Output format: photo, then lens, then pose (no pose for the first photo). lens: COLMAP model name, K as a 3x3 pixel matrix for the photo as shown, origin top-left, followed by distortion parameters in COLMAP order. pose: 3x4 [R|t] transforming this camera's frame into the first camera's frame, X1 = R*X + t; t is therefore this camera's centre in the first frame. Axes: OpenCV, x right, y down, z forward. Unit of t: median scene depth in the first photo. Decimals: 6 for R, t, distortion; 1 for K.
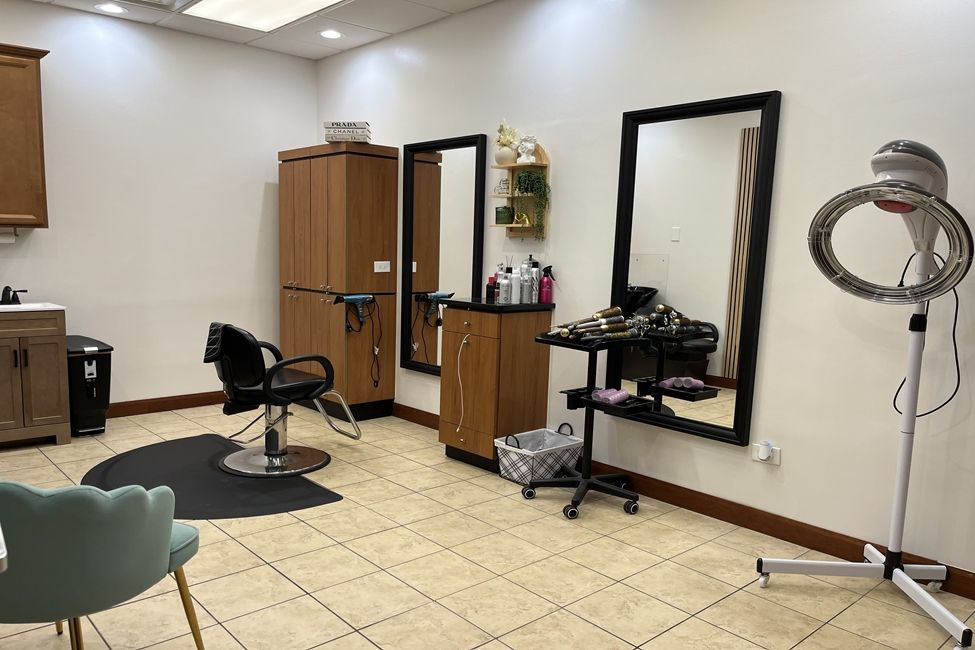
lens RADIAL K [[712.5, 0, 489.1], [0, 712.5, 342.7], [0, 0, 1]] dist [0.004935, 0.003018]
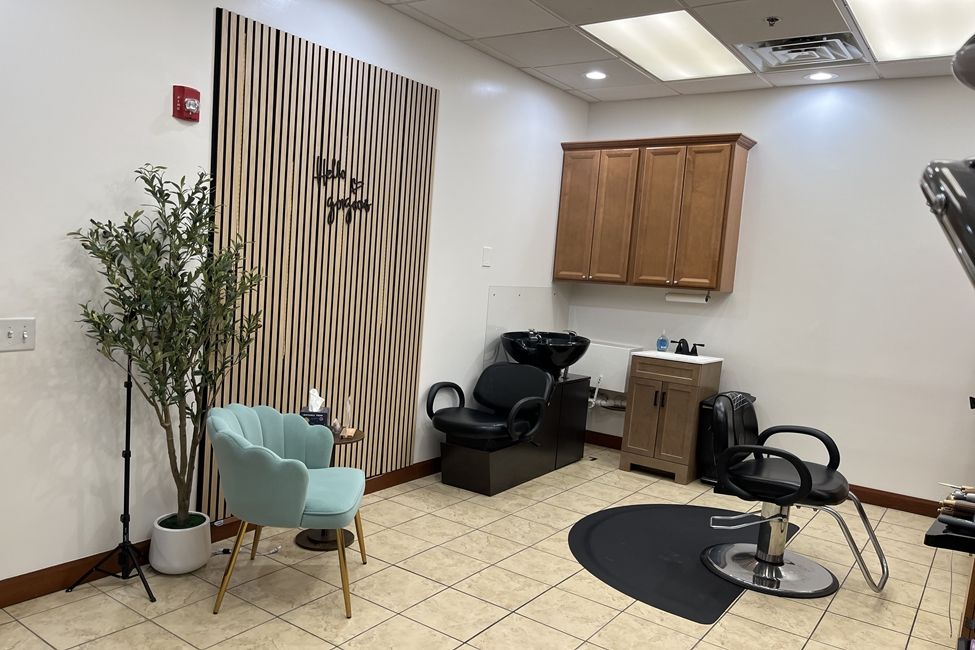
lens RADIAL K [[721.5, 0, 487.6], [0, 721.5, 343.1], [0, 0, 1]] dist [0.000622, -0.079912]
pose [[0.199287, 0.085449, -0.976209, 0.480945], [-0.194204, 0.979876, 0.046125, -0.075160], [0.960505, 0.180391, 0.211871, 0.514859]]
